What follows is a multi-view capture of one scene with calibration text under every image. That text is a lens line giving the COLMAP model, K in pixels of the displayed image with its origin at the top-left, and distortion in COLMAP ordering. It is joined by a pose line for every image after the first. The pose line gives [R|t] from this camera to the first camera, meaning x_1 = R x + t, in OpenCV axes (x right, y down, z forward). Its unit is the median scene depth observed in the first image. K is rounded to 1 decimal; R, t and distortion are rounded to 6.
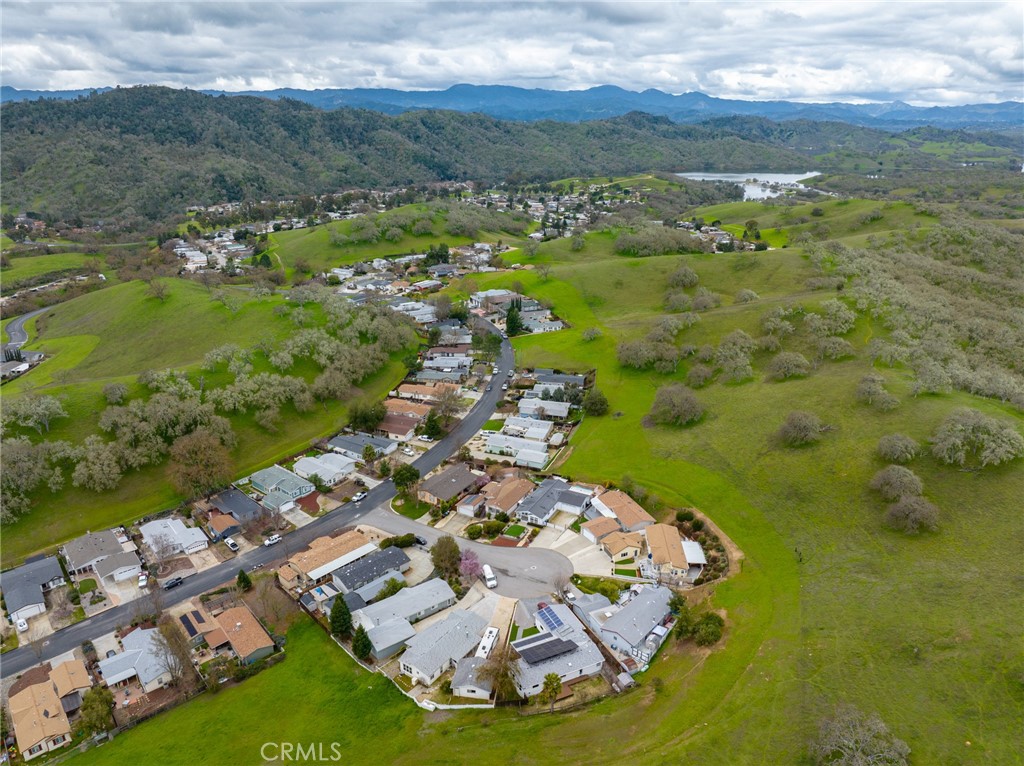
lens RADIAL K [[710.6, 0, 512.0], [0, 710.6, 383.0], [0, 0, 1]] dist [-0.004783, -0.093047]
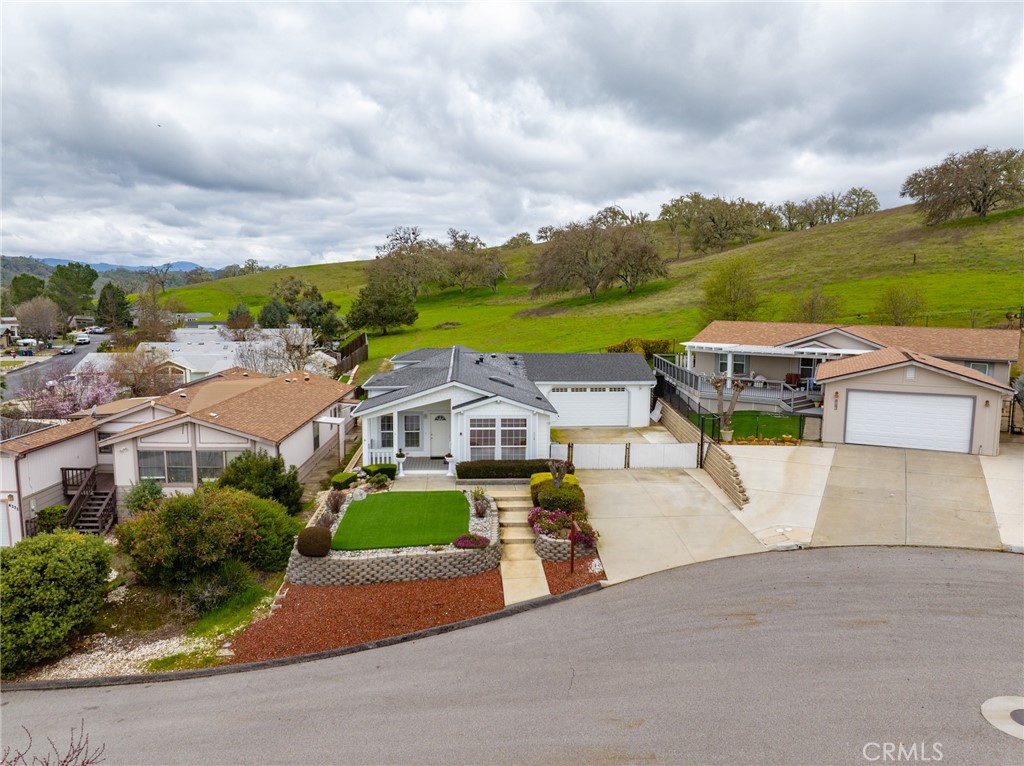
lens RADIAL K [[723.0, 0, 512.0], [0, 723.0, 383.0], [0, 0, 1]] dist [-0.059514, 0.032839]
pose [[0.850801, -0.050651, 0.523042, -0.033229], [0.177950, 0.964307, -0.196078, 0.156244], [-0.494441, 0.259899, 0.829446, 0.643467]]
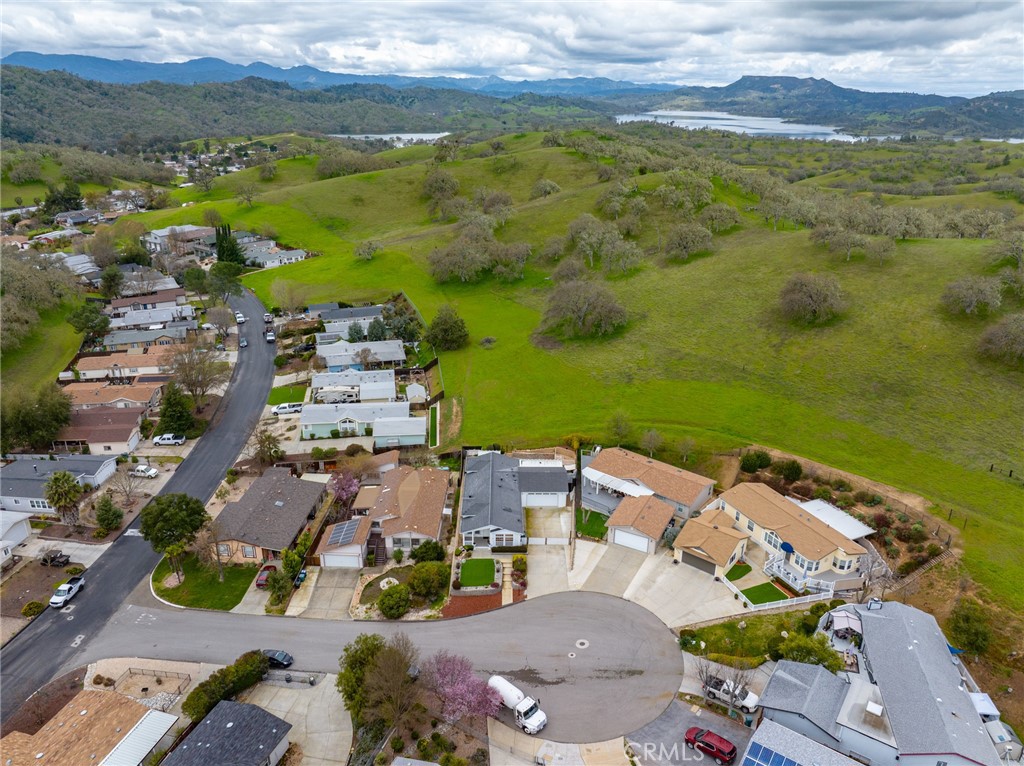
lens RADIAL K [[723.0, 0, 512.0], [0, 723.0, 383.0], [0, 0, 1]] dist [-0.059514, 0.032839]
pose [[0.880049, -0.170954, 0.443044, -0.121277], [0.158030, 0.985209, 0.066248, 0.041147], [-0.447817, 0.011713, 0.894049, 0.411854]]
